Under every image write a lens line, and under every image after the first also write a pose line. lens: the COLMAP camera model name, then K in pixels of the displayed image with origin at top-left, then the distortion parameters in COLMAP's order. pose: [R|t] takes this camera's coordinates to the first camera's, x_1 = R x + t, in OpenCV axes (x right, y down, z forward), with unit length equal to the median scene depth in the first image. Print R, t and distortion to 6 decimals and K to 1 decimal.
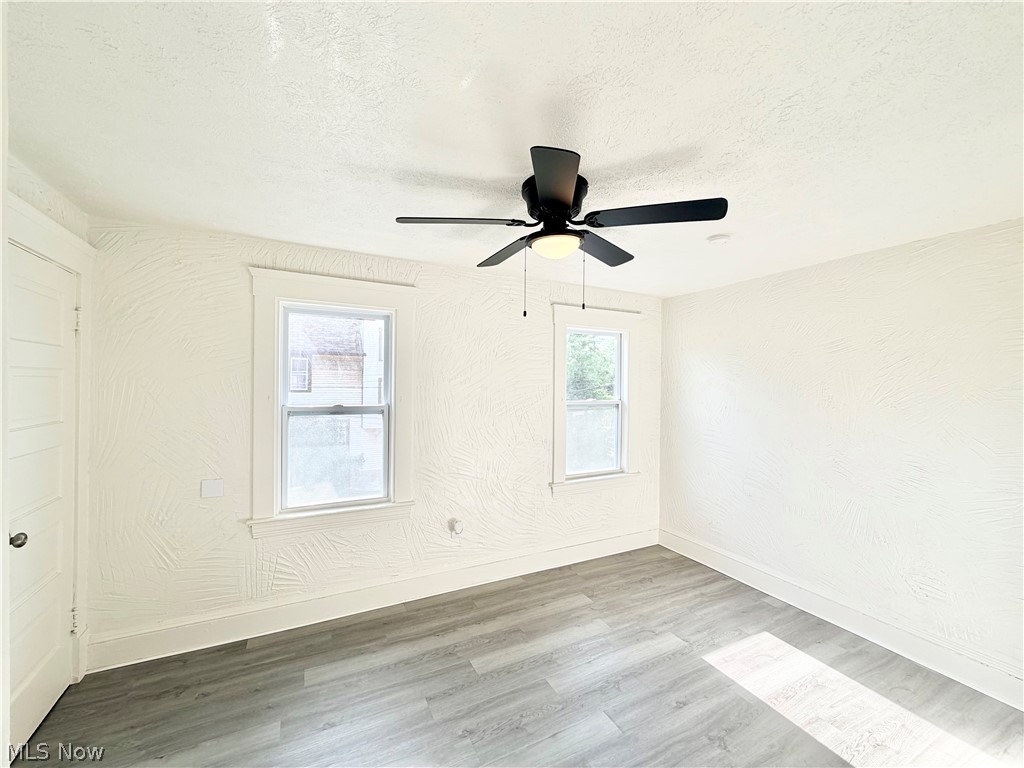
lens RADIAL K [[410.8, 0, 510.8], [0, 410.8, 383.7], [0, 0, 1]] dist [0.000793, 0.000100]
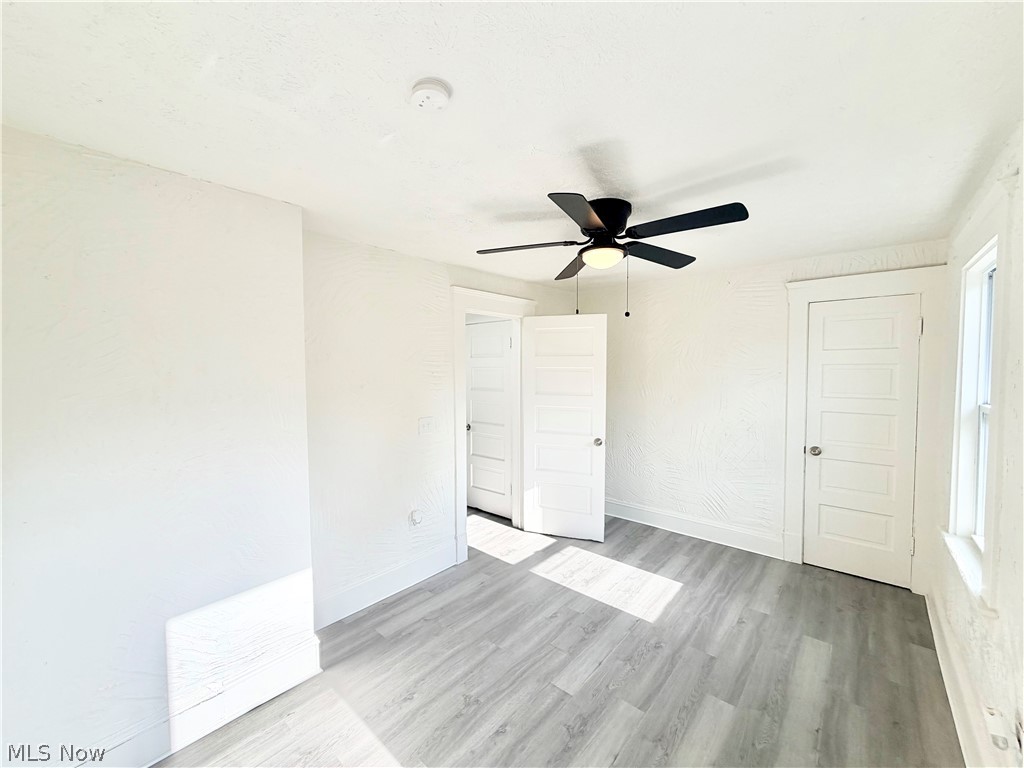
lens RADIAL K [[410.8, 0, 513.0], [0, 410.8, 383.0], [0, 0, 1]] dist [0.000793, 0.000100]
pose [[-0.927552, 0.010121, -0.373557, 0.735445], [-0.003196, 0.999382, 0.035011, -0.015030], [0.373681, 0.033668, -0.926946, 1.863695]]
